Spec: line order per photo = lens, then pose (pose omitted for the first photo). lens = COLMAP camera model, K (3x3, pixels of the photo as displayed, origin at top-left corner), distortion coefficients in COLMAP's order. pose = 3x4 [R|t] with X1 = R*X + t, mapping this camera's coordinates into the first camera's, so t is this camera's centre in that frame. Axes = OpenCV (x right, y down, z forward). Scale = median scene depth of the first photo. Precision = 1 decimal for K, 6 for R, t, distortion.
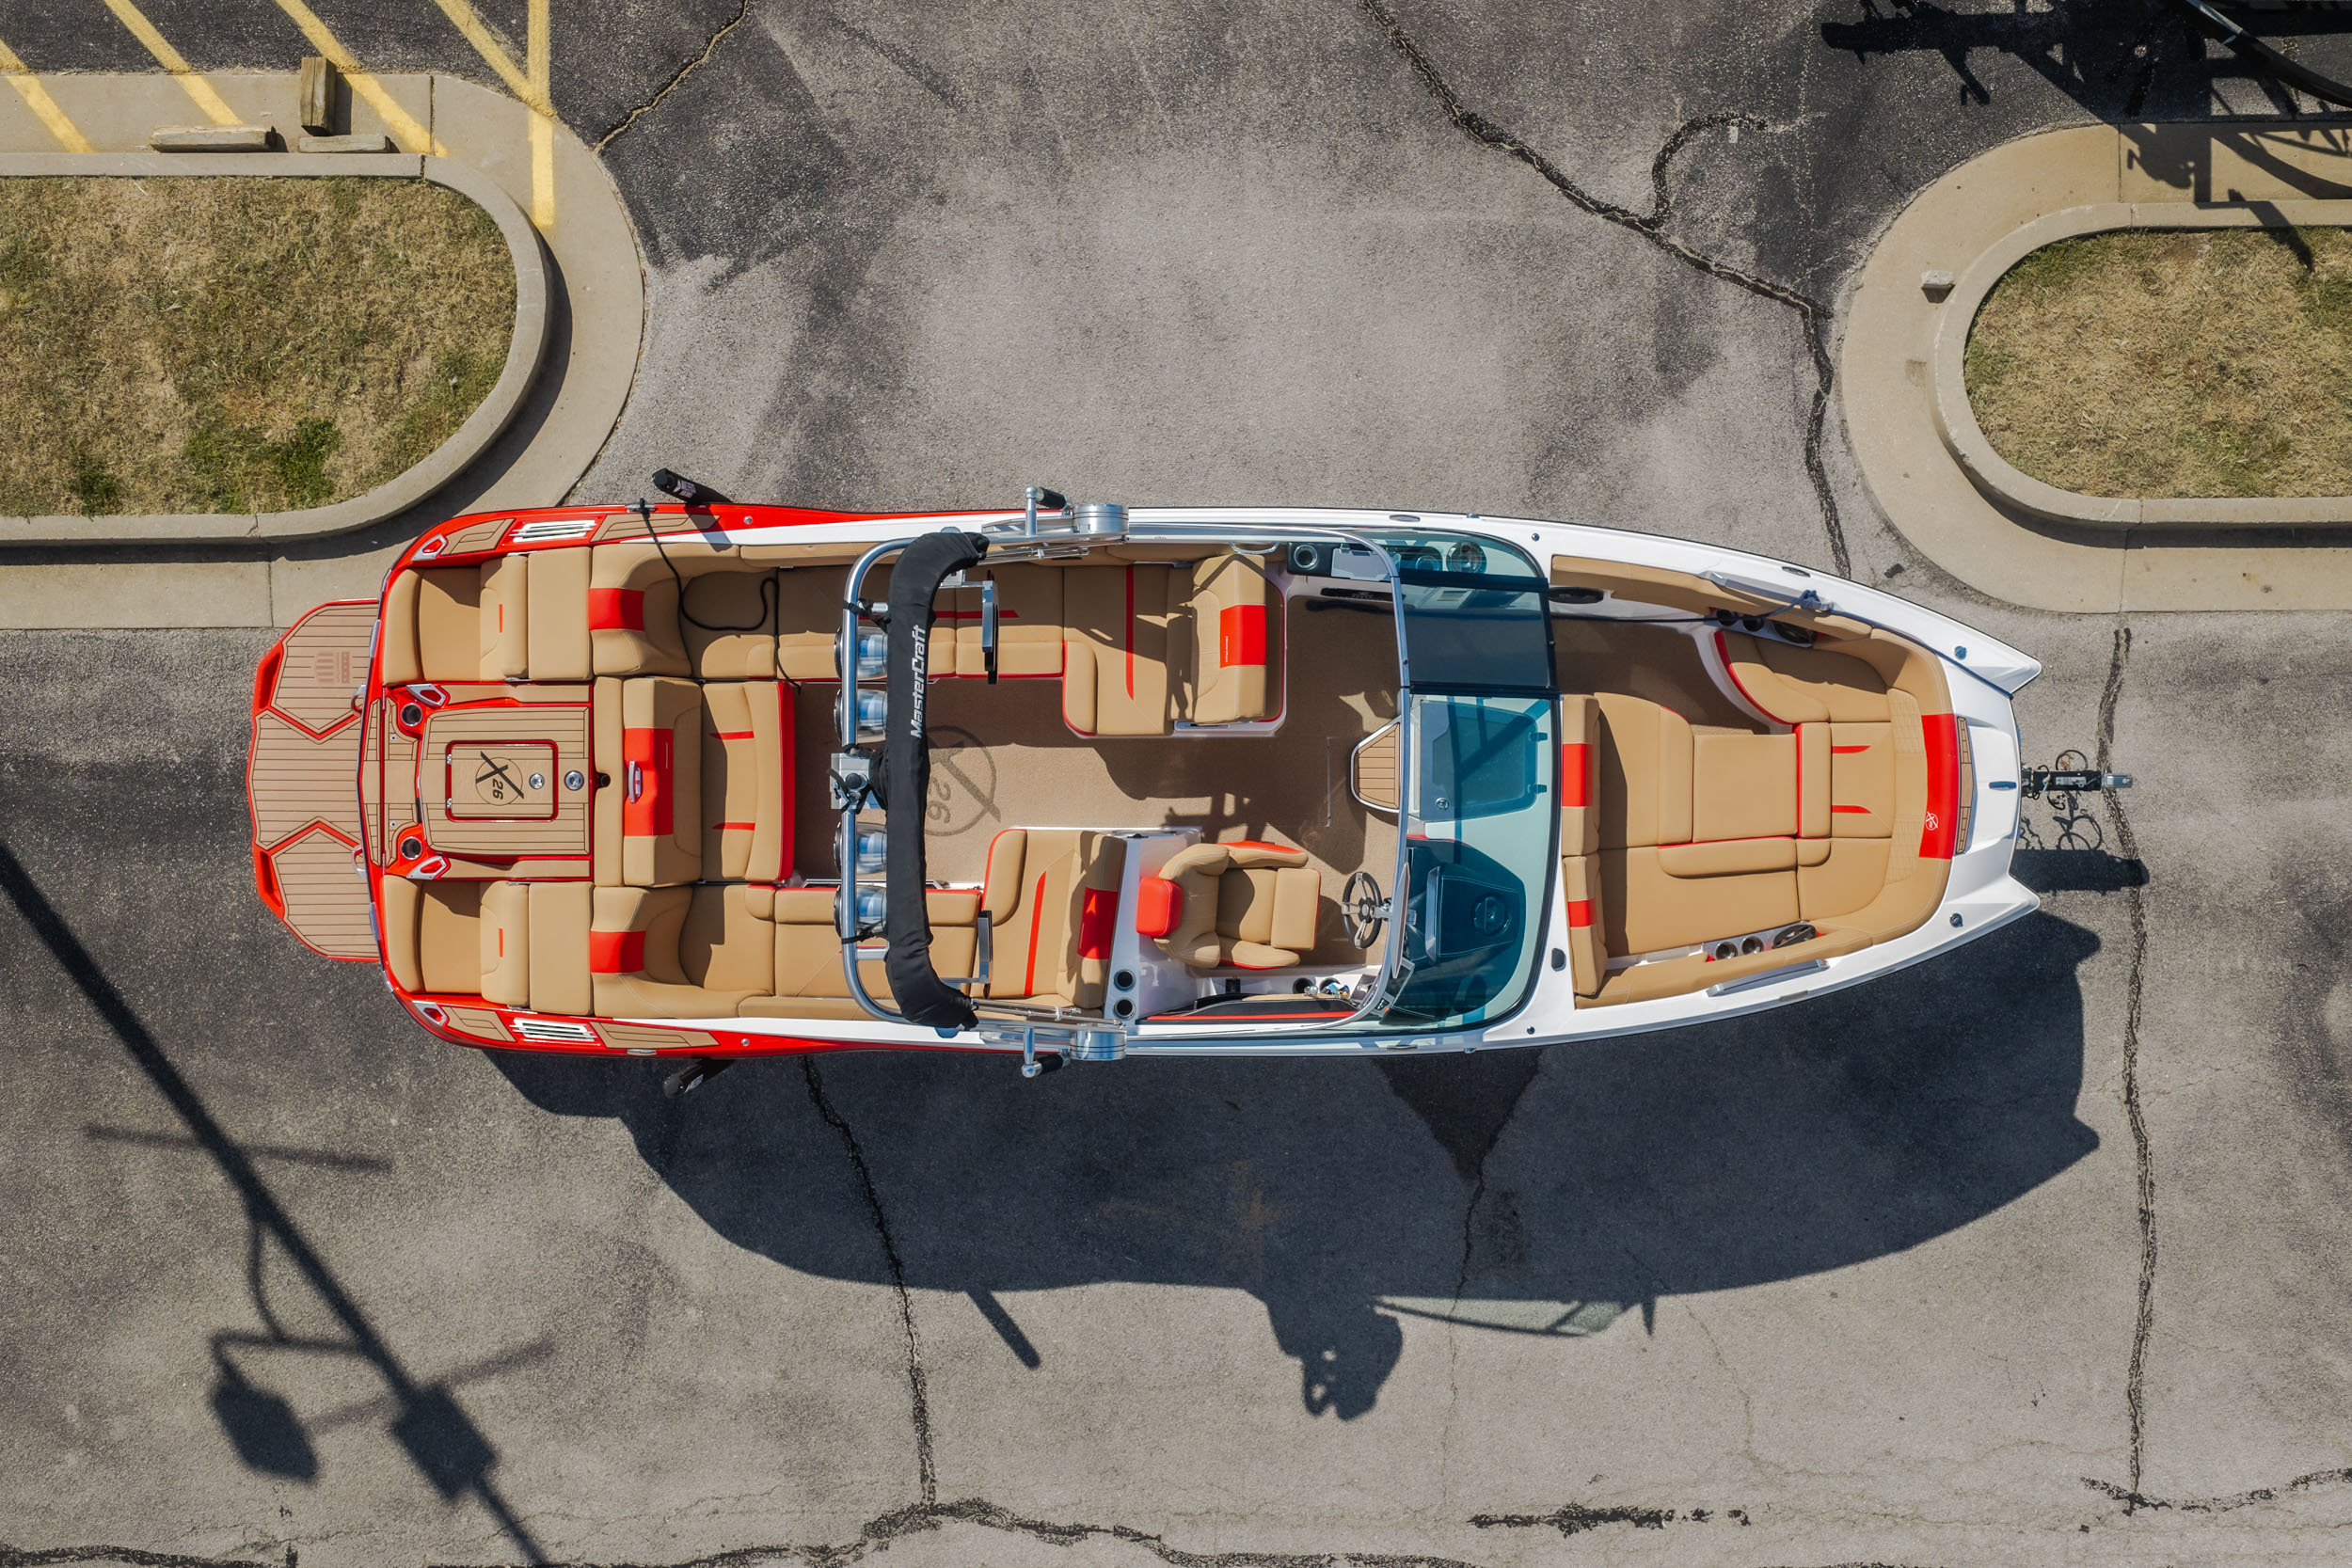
lens RADIAL K [[1953.0, 0, 1178.3], [0, 1953.0, 784.7], [0, 0, 1]] dist [0.008940, -0.022542]
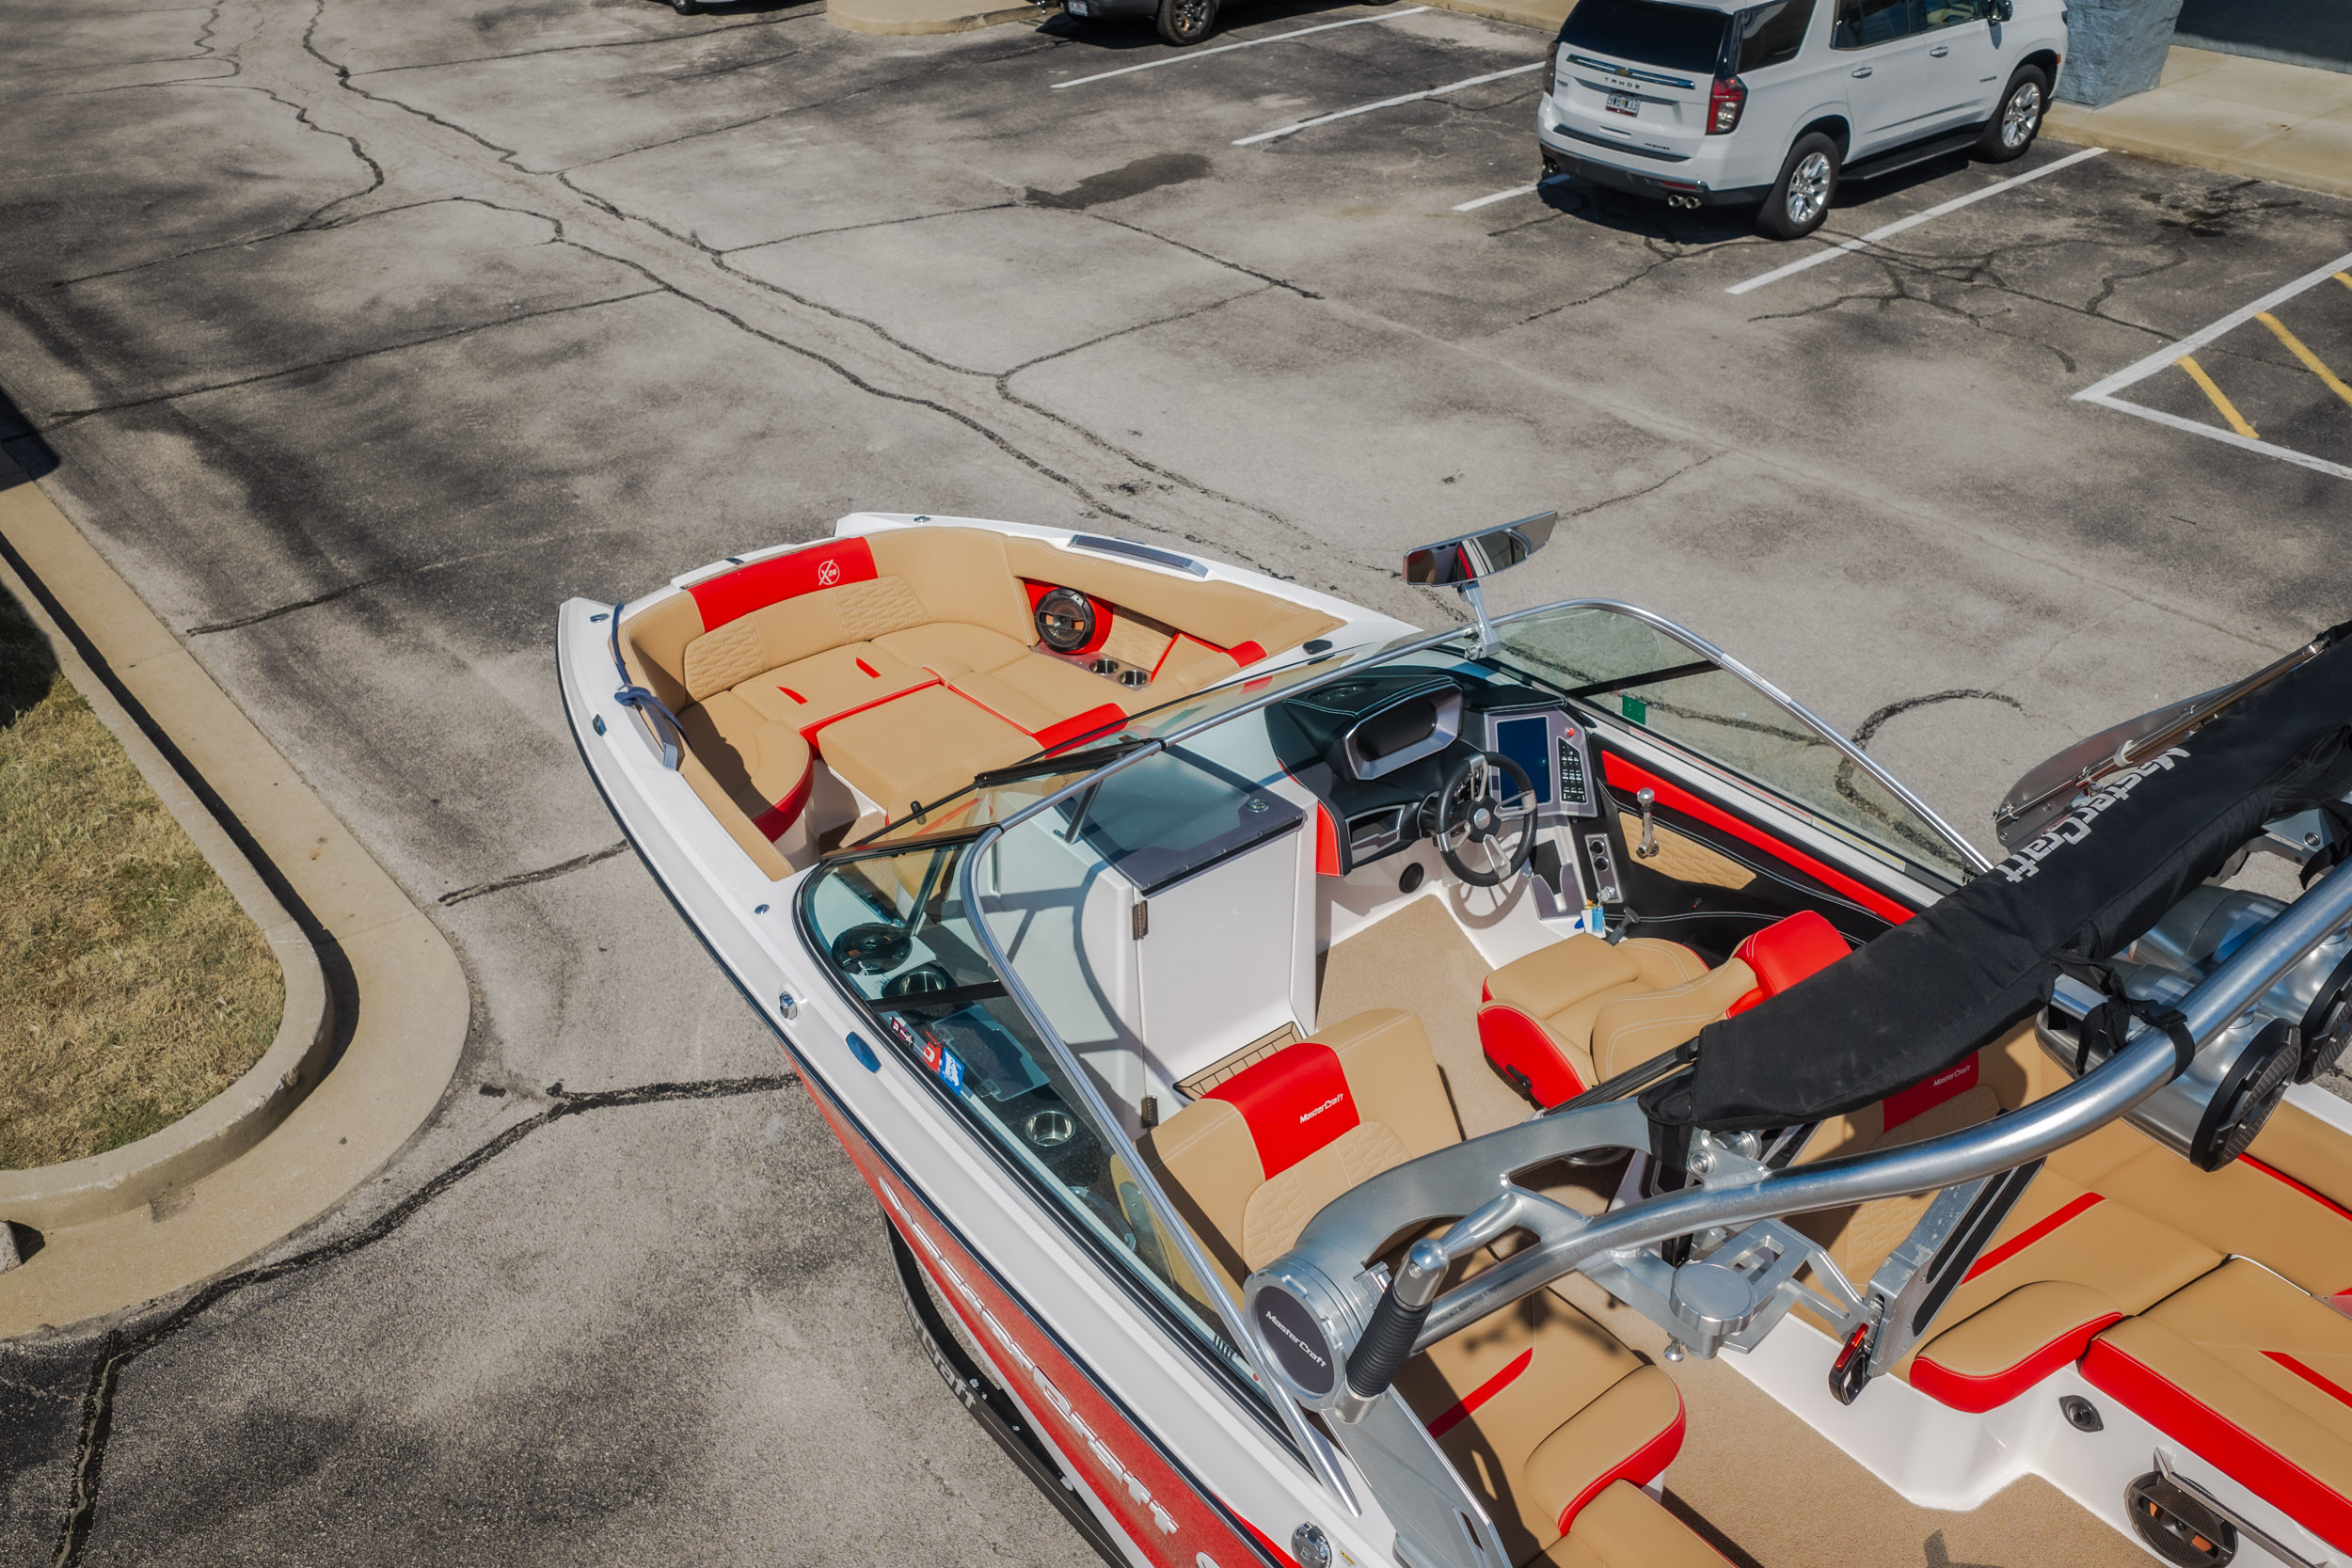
lens RADIAL K [[1953.0, 0, 1168.0], [0, 1953.0, 789.2], [0, 0, 1]] dist [0.008940, -0.022542]
pose [[-0.638319, -0.400907, 0.657131, -0.178108], [0.769695, -0.344478, 0.537499, -0.255625], [0.010880, 0.848887, 0.528463, 0.565037]]
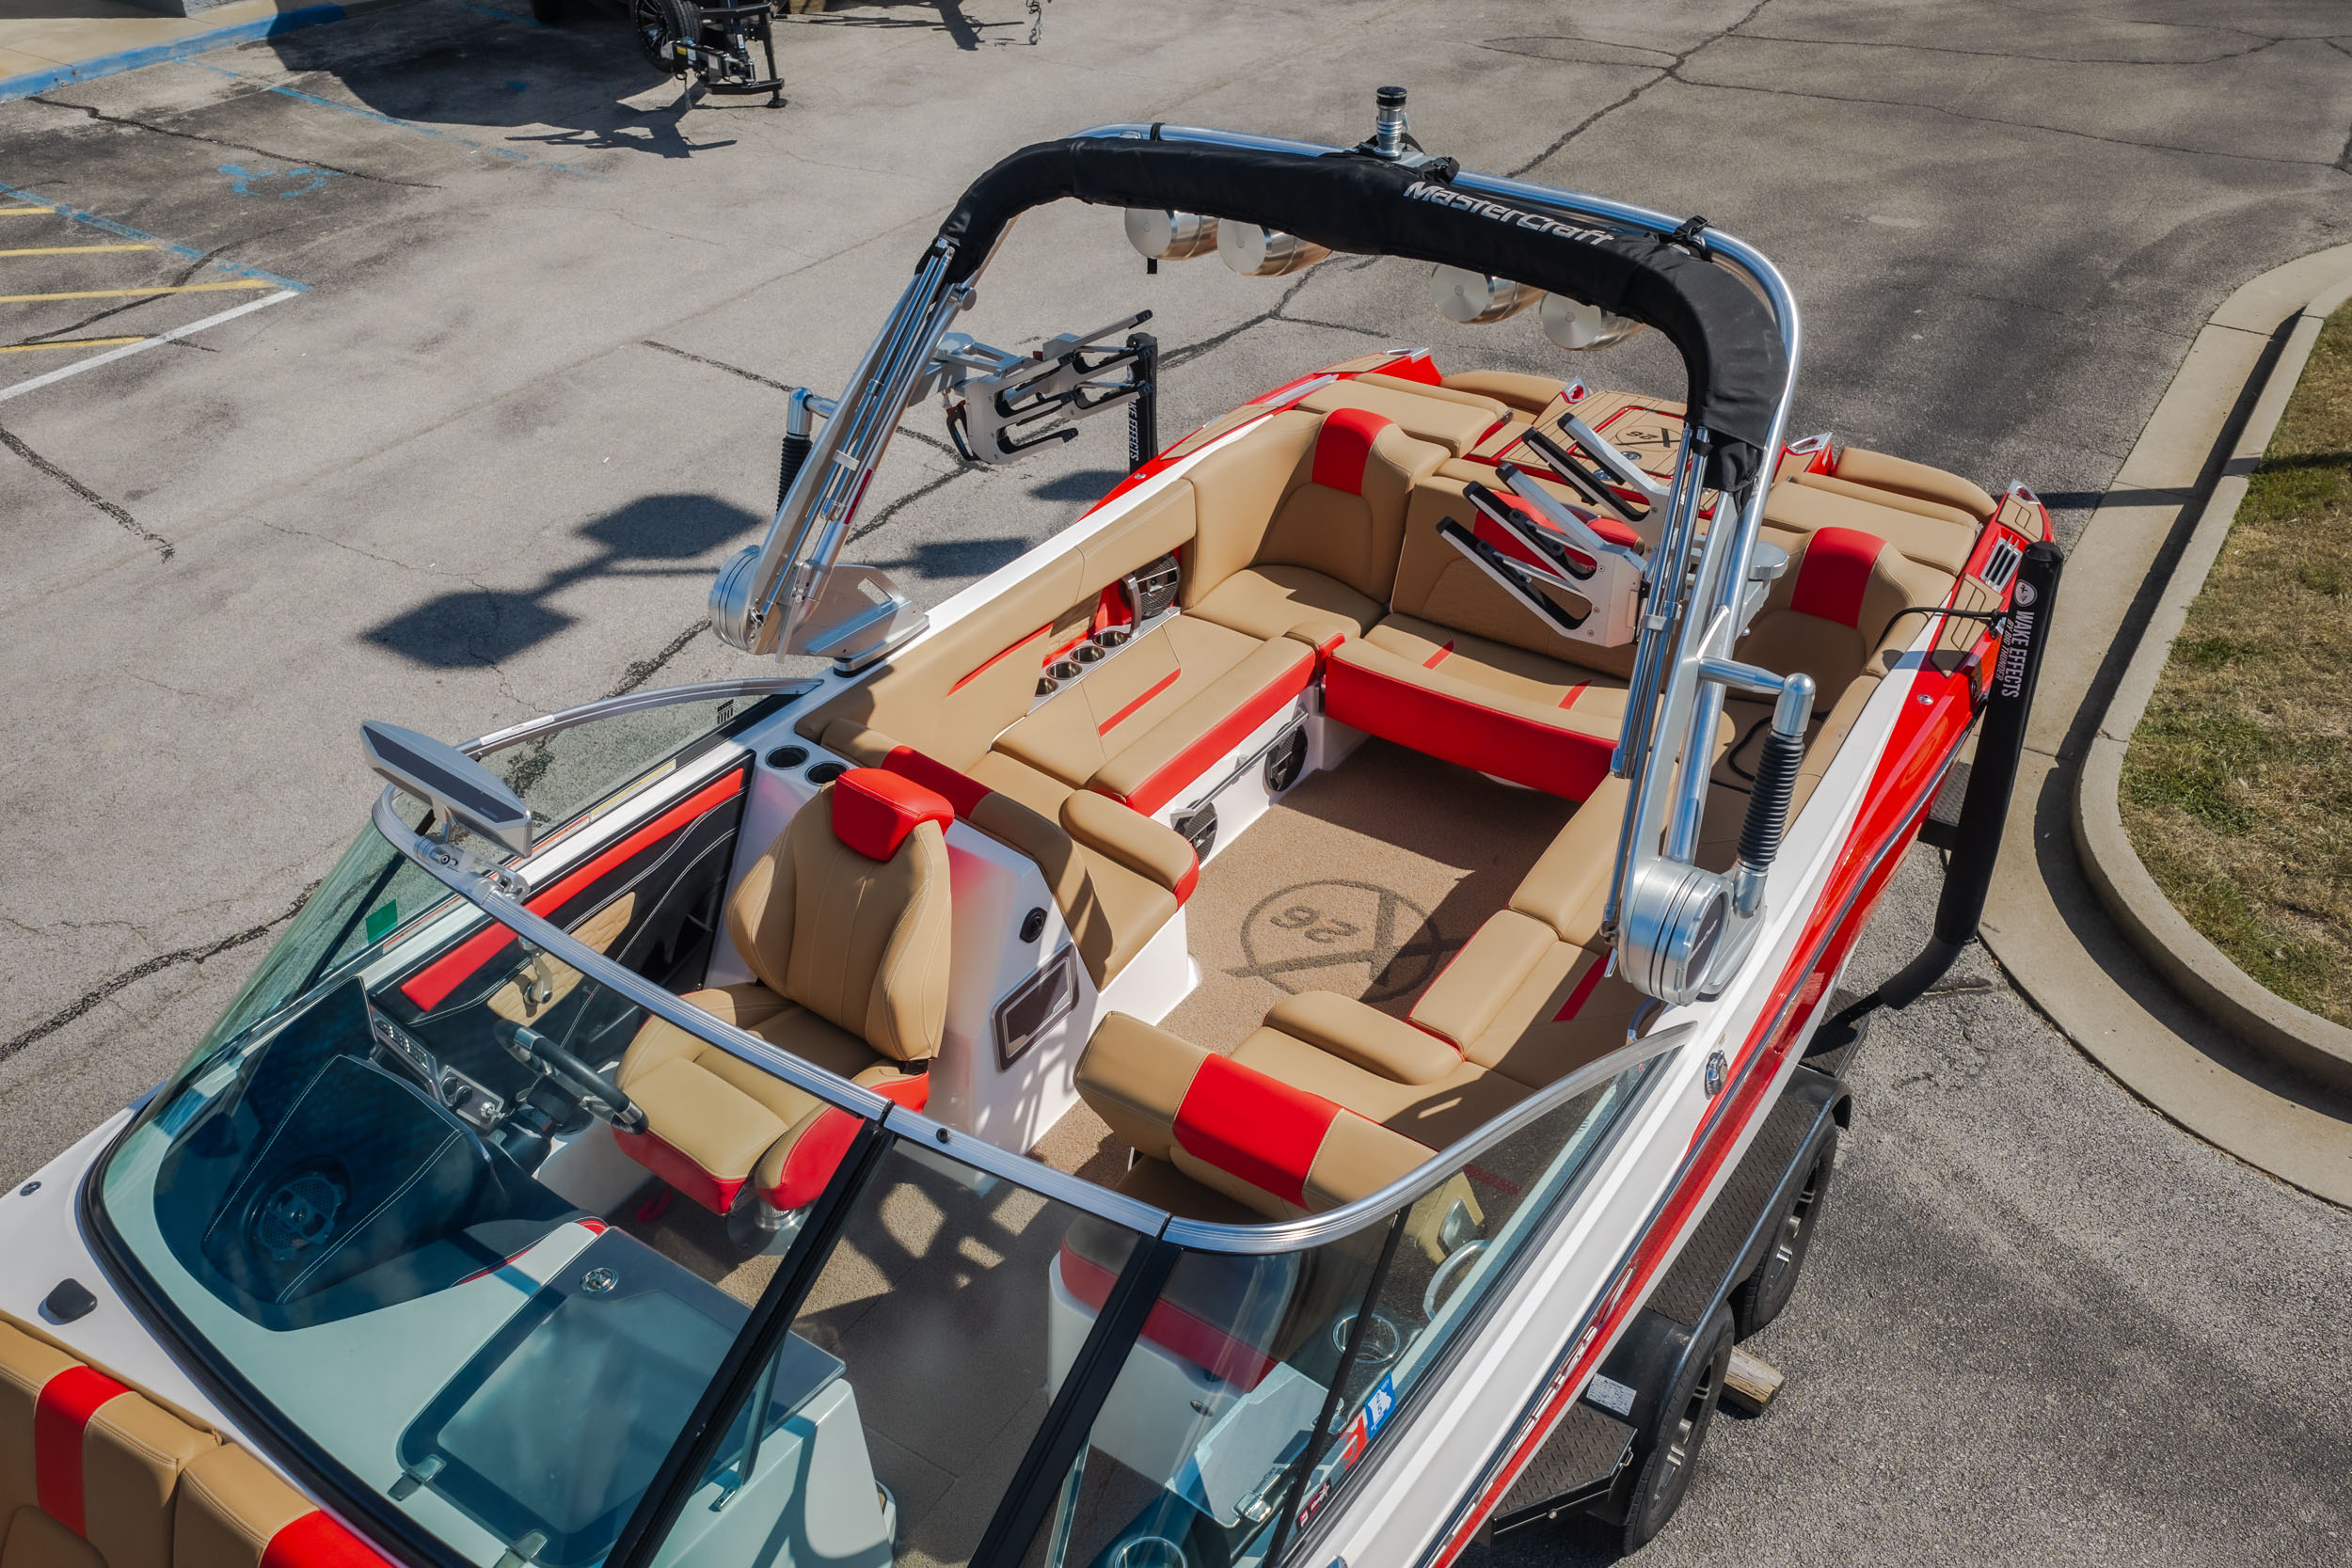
lens RADIAL K [[1953.0, 0, 1184.4], [0, 1953.0, 801.5], [0, 0, 1]] dist [0.008940, -0.022542]
pose [[-0.552561, 0.489332, -0.674708, 0.227605], [-0.833401, -0.313748, 0.454979, -0.181292], [0.010948, 0.813705, 0.581174, 0.578361]]
